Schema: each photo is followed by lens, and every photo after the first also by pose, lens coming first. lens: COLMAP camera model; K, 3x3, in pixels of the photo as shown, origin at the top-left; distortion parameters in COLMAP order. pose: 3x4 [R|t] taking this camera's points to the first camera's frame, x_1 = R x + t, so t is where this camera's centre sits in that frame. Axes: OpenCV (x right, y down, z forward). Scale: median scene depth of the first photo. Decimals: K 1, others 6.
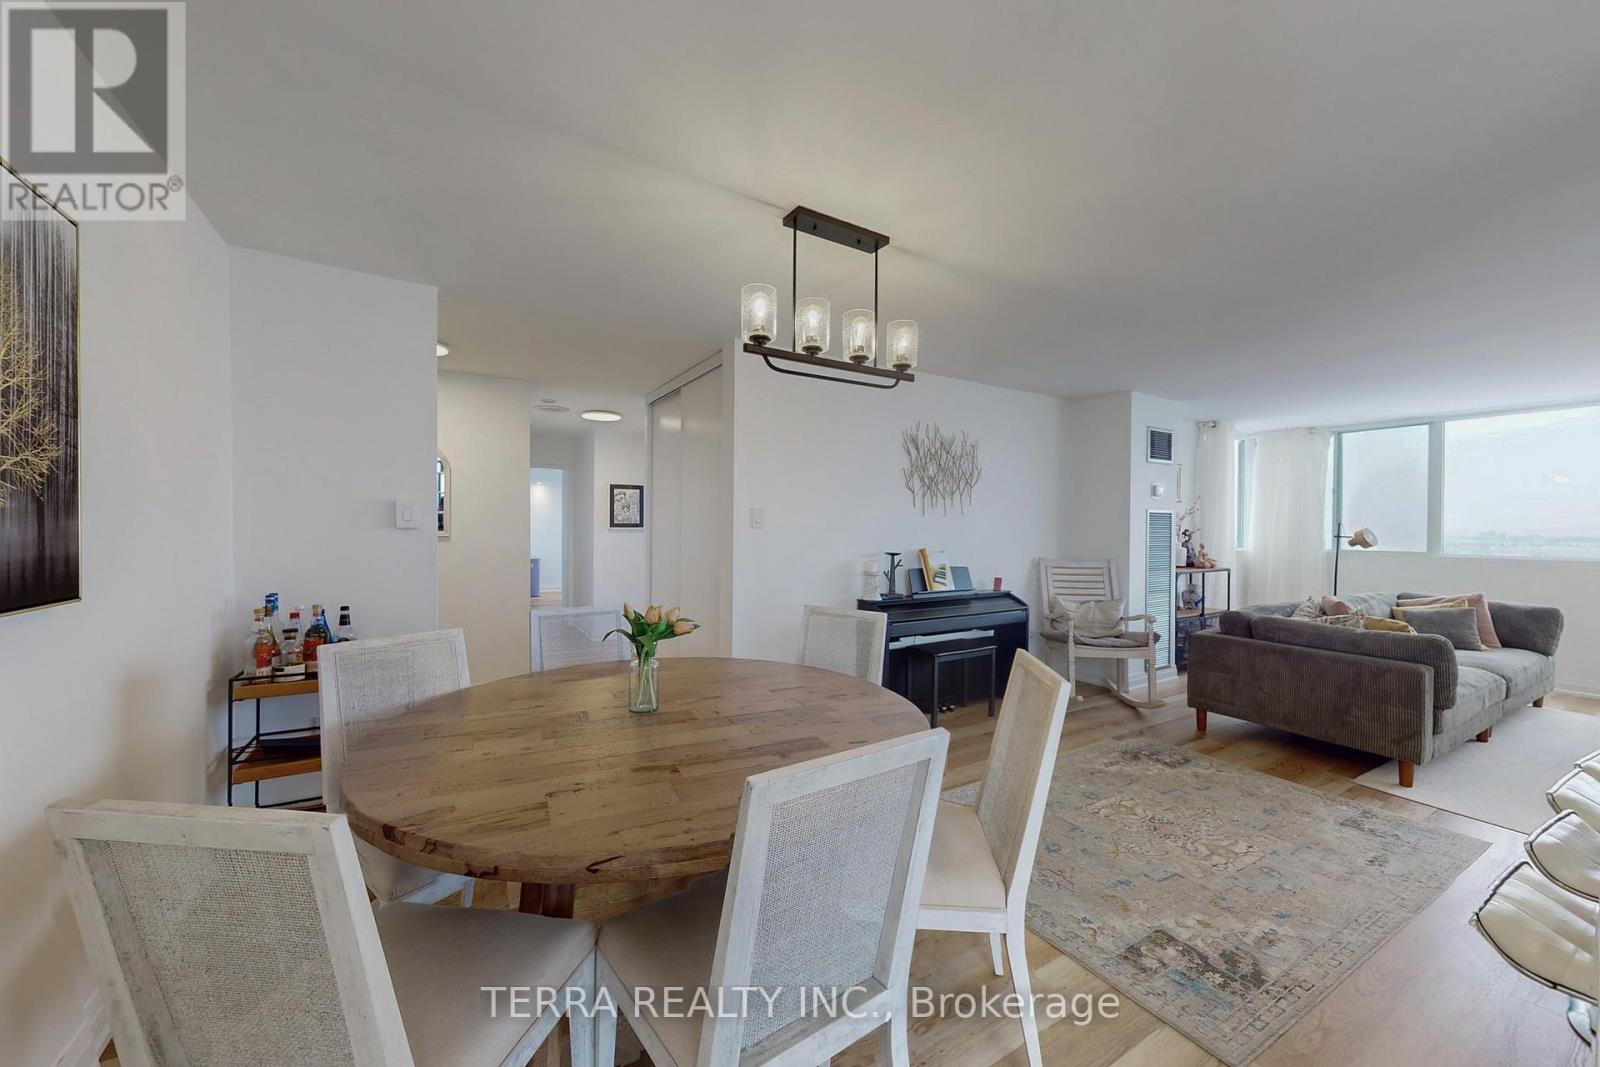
lens RADIAL K [[598.9, 0, 809.3], [0, 598.9, 529.0], [0, 0, 1]] dist [0.010331, 0.000086]
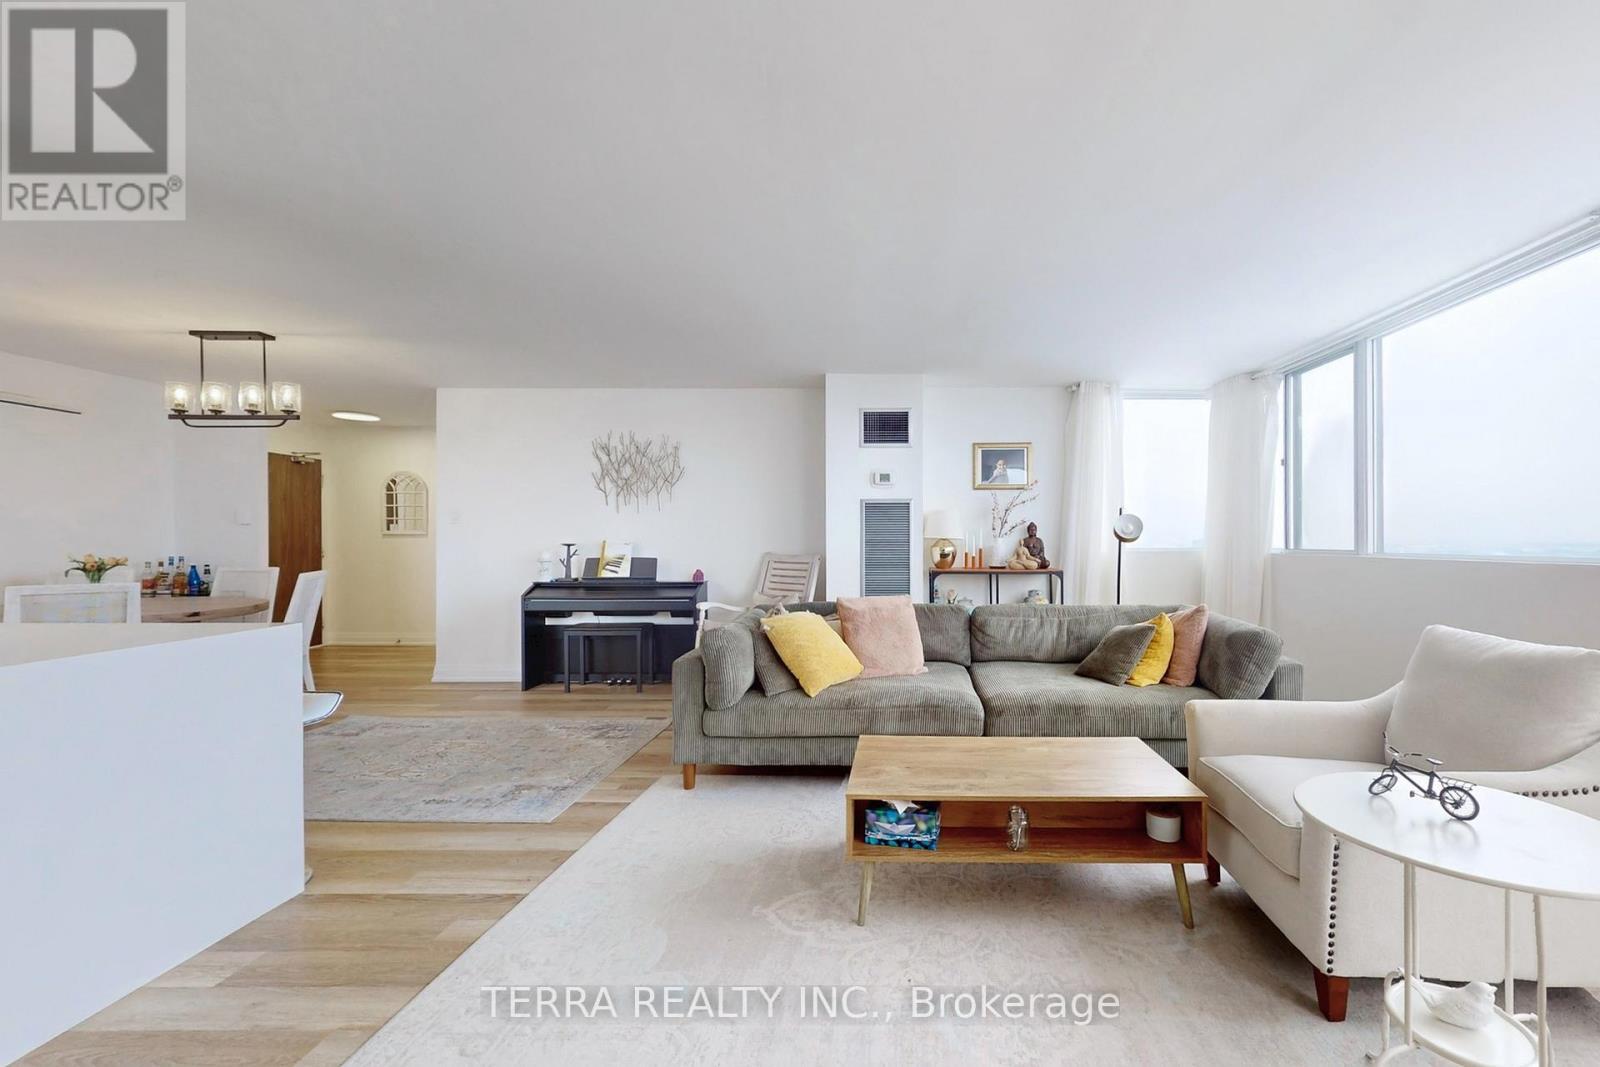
lens RADIAL K [[635.4, 0, 890.5], [0, 635.4, 535.8], [0, 0, 1]] dist [0.007715, 0.000310]
pose [[0.847830, -0.008123, -0.530206, 1.168115], [0.002988, 0.999940, -0.010540, 0.033849], [0.530260, 0.007352, 0.847803, 0.221810]]
